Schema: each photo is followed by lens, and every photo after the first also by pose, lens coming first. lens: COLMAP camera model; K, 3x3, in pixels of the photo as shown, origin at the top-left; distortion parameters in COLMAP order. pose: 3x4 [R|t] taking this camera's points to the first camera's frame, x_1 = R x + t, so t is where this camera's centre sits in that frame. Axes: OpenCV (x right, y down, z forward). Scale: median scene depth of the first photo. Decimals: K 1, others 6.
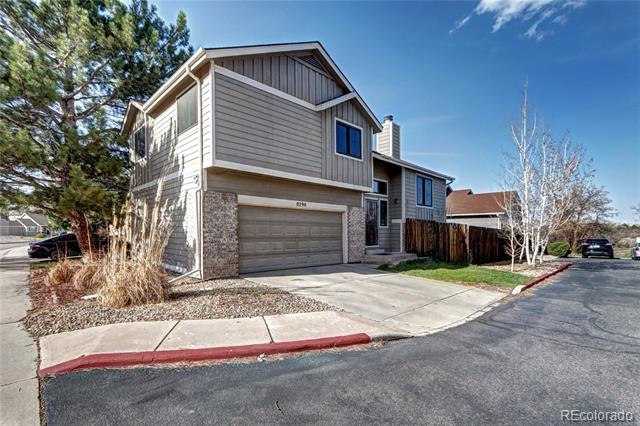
lens RADIAL K [[302.6, 0, 320.0], [0, 302.6, 236.7], [0, 0, 1]] dist [-0.051057, -0.000001]
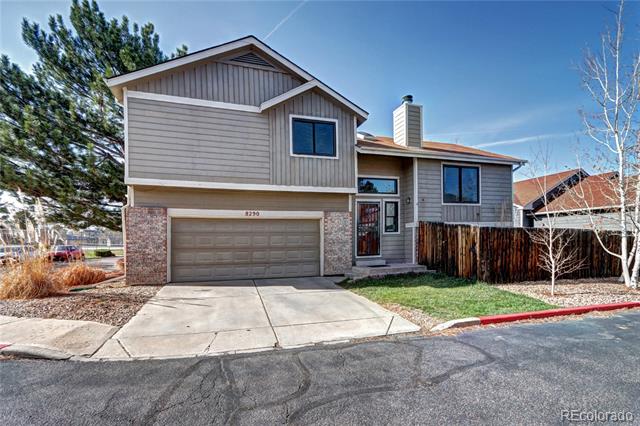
lens RADIAL K [[296.7, 0, 320.0], [0, 296.7, 250.3], [0, 0, 1]] dist [0.000381, -0.000125]
pose [[0.890561, -0.014538, -0.454631, 0.505486], [0.017614, 0.999842, 0.002532, 0.011144], [0.454522, -0.010263, 0.890676, 0.224394]]
